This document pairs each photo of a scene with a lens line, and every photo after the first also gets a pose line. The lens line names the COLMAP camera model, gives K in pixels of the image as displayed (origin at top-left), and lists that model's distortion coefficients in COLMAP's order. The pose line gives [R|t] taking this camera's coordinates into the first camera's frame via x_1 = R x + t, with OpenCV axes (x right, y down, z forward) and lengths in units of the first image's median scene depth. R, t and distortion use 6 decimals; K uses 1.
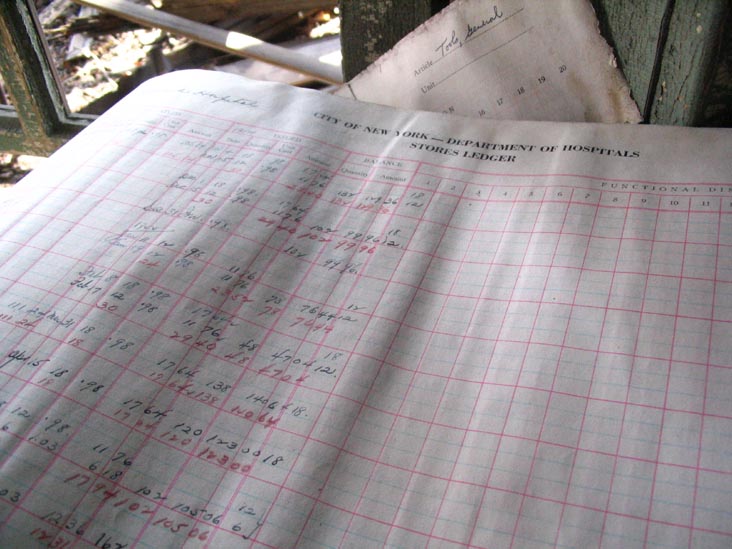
lens RADIAL K [[765.0, 0, 368.3], [0, 765.0, 293.4], [0, 0, 1]] dist [-0.200477, 0.215316]
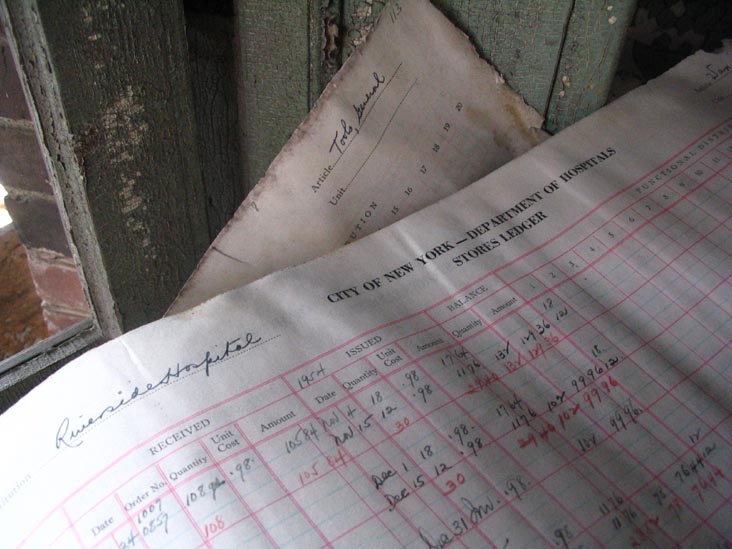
lens RADIAL K [[765.0, 0, 368.3], [0, 765.0, 293.4], [0, 0, 1]] dist [-0.200477, 0.215316]
pose [[0.529521, -0.550734, 0.645212, -0.554418], [0.529639, 0.808773, 0.255673, -0.437505], [-0.662638, 0.206346, 0.719953, 0.481994]]
